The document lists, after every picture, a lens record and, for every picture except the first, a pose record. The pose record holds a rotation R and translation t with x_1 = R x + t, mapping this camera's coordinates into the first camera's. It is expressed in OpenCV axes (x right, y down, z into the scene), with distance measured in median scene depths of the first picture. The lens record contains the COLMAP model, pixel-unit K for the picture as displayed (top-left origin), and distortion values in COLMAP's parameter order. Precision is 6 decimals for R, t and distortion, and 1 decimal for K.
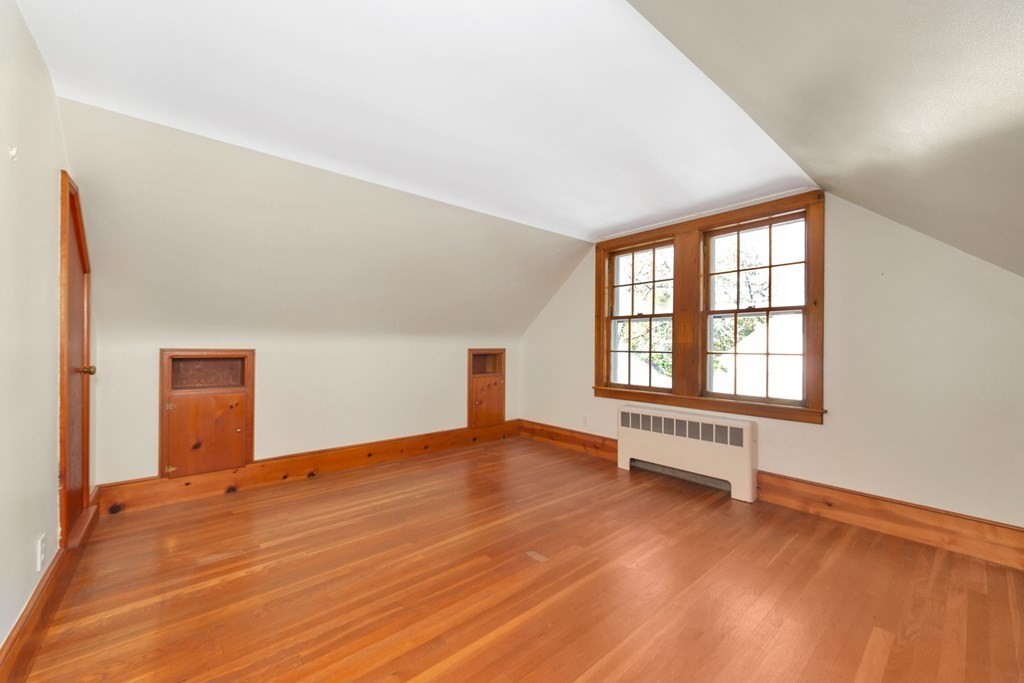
lens RADIAL K [[392.1, 0, 512.0], [0, 392.1, 341.5], [0, 0, 1]] dist [-0.017896, -0.000009]
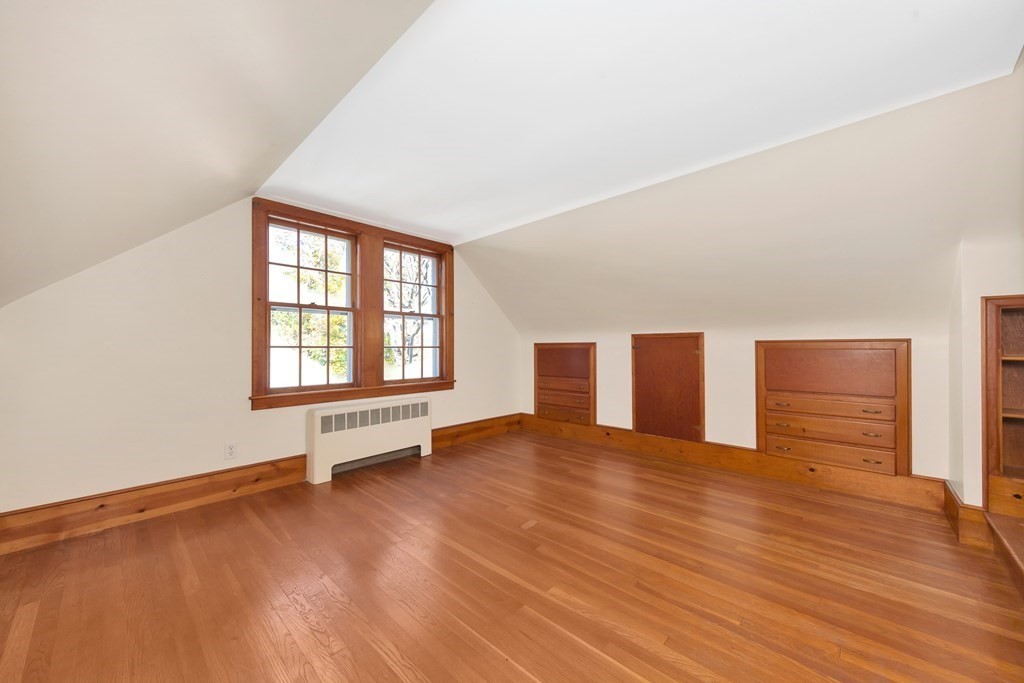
lens RADIAL K [[375.6, 0, 512.0], [0, 375.6, 341.5], [0, 0, 1]] dist [0.001973, -0.000022]
pose [[-0.119285, 0.003851, 0.992853, -0.654231], [-0.014393, 0.999881, -0.005608, 0.013890], [-0.992756, -0.014959, -0.119215, 0.758963]]
